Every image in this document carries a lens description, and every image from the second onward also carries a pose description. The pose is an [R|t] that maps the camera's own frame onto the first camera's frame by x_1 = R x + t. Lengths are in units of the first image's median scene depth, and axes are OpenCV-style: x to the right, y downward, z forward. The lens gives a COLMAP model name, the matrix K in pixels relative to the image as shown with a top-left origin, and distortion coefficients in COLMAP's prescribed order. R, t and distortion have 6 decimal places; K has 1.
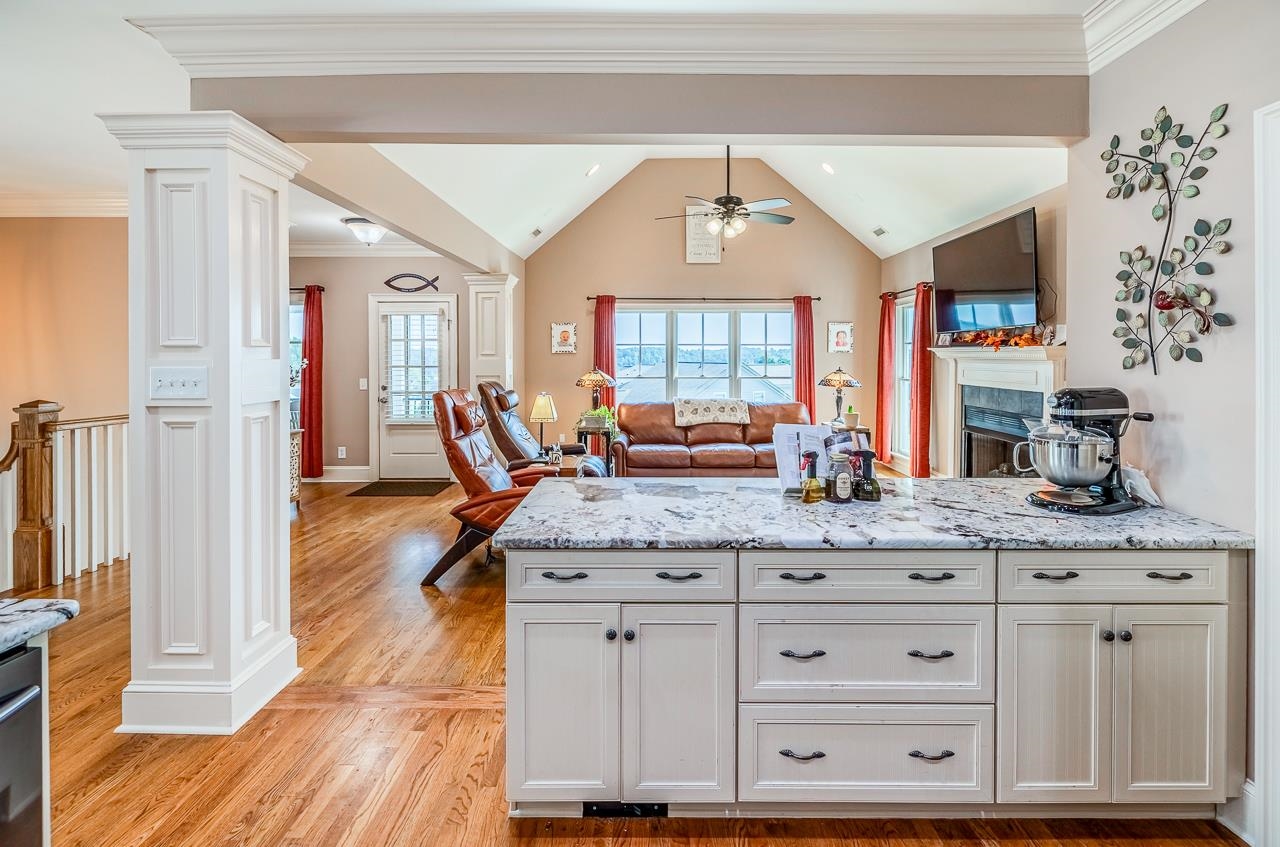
lens RADIAL K [[576.2, 0, 644.2], [0, 576.2, 354.6], [0, 0, 1]] dist [0.000407, -0.000832]
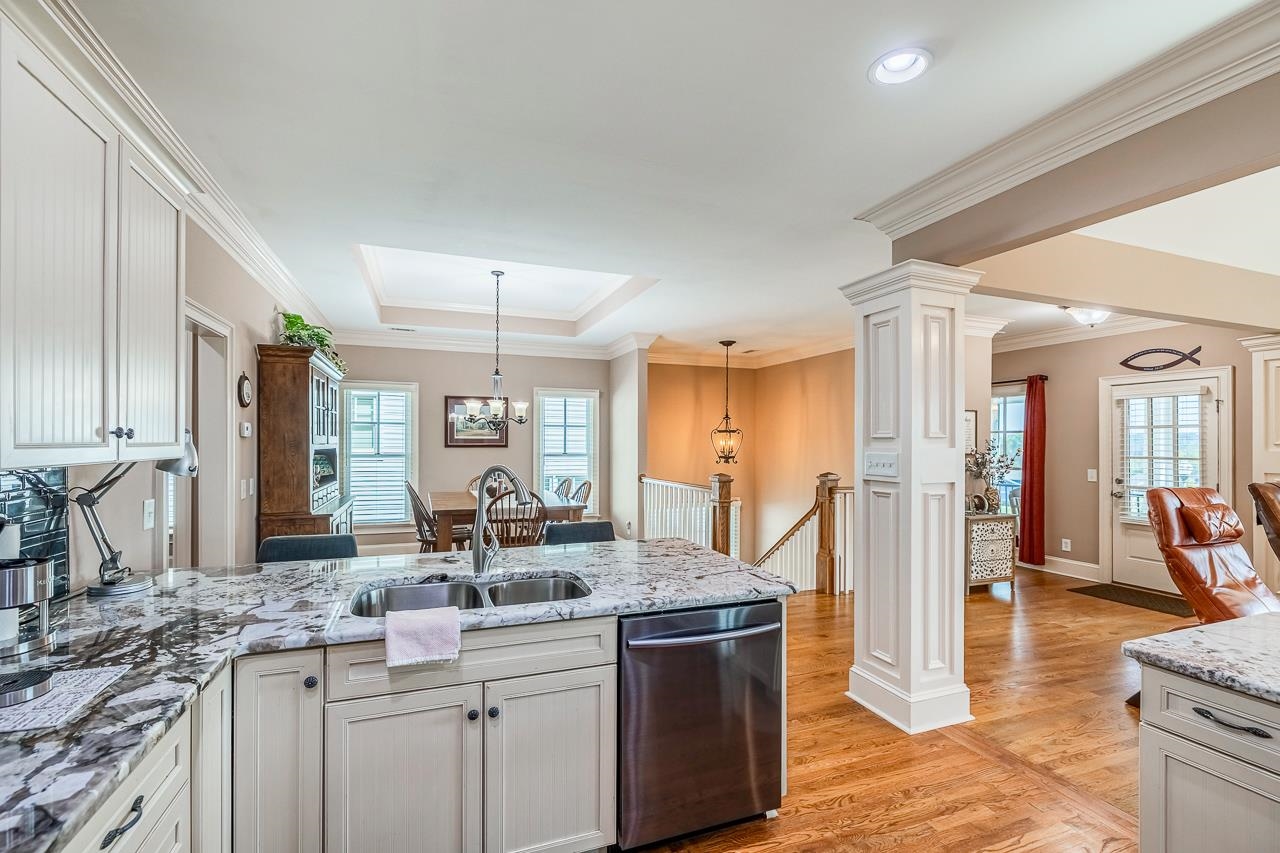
lens RADIAL K [[558.0, 0, 625.8], [0, 558.0, 422.6], [0, 0, 1]] dist [-0.000138, -0.000090]
pose [[0.349213, -0.029352, -0.936584, 0.175456], [-0.003355, 0.999464, -0.032573, -0.003876], [0.937037, 0.014517, 0.348927, -0.038509]]
